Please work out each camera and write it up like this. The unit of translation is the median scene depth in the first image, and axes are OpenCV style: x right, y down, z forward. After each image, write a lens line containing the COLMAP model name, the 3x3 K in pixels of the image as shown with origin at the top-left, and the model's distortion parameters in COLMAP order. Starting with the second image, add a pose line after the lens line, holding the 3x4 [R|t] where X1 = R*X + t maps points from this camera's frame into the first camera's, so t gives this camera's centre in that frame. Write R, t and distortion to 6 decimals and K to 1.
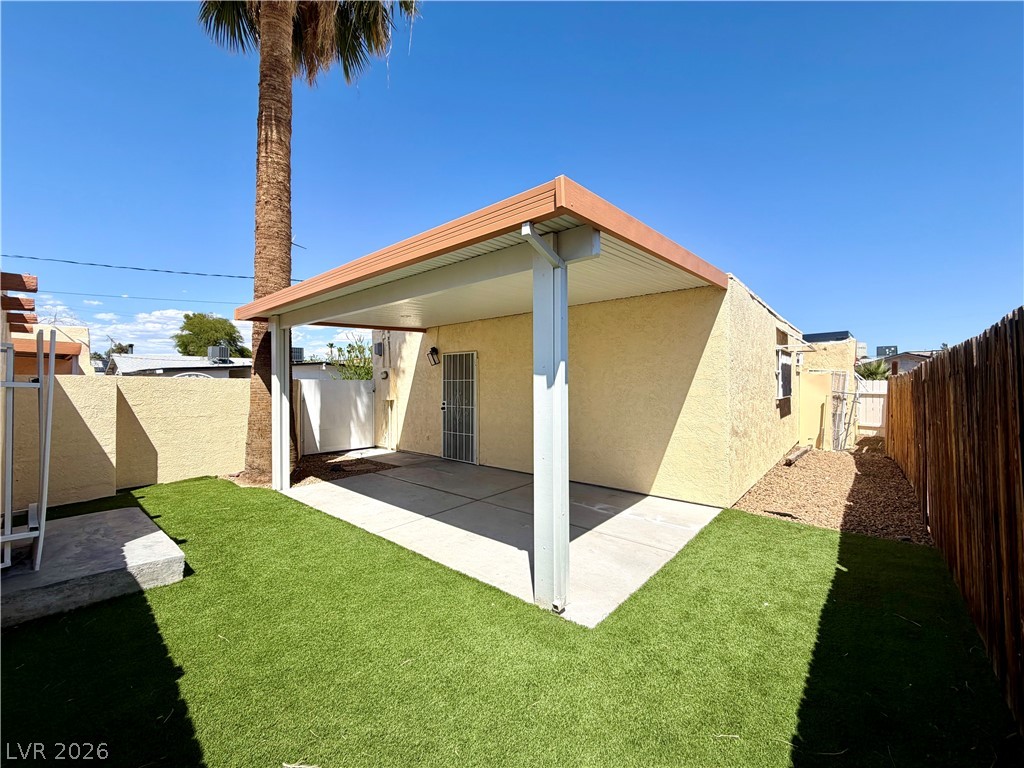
lens RADIAL K [[409.1, 0, 511.0], [0, 409.1, 378.1], [0, 0, 1]] dist [0.003179, 0.000218]
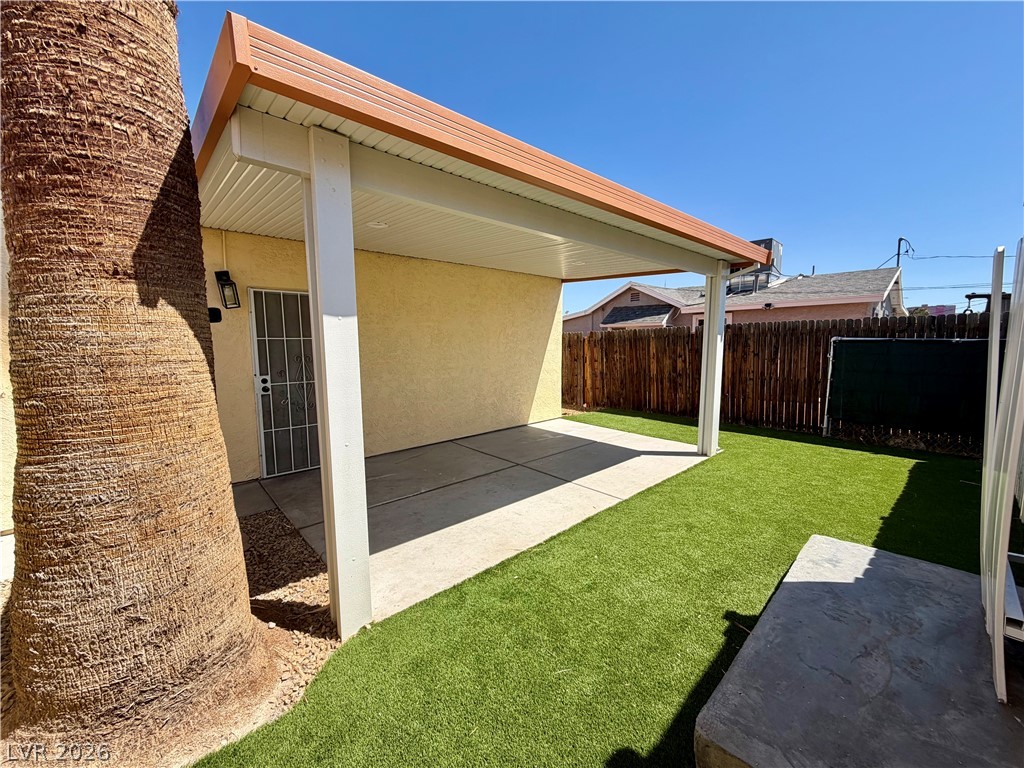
lens RADIAL K [[409.1, 0, 511.2], [0, 409.1, 383.5], [0, 0, 1]] dist [0.003179, 0.000218]
pose [[0.105744, -0.096831, 0.989668, -1.015587], [-0.001712, 0.995228, 0.097558, 0.017874], [-0.994392, -0.012010, 0.105073, 0.929252]]
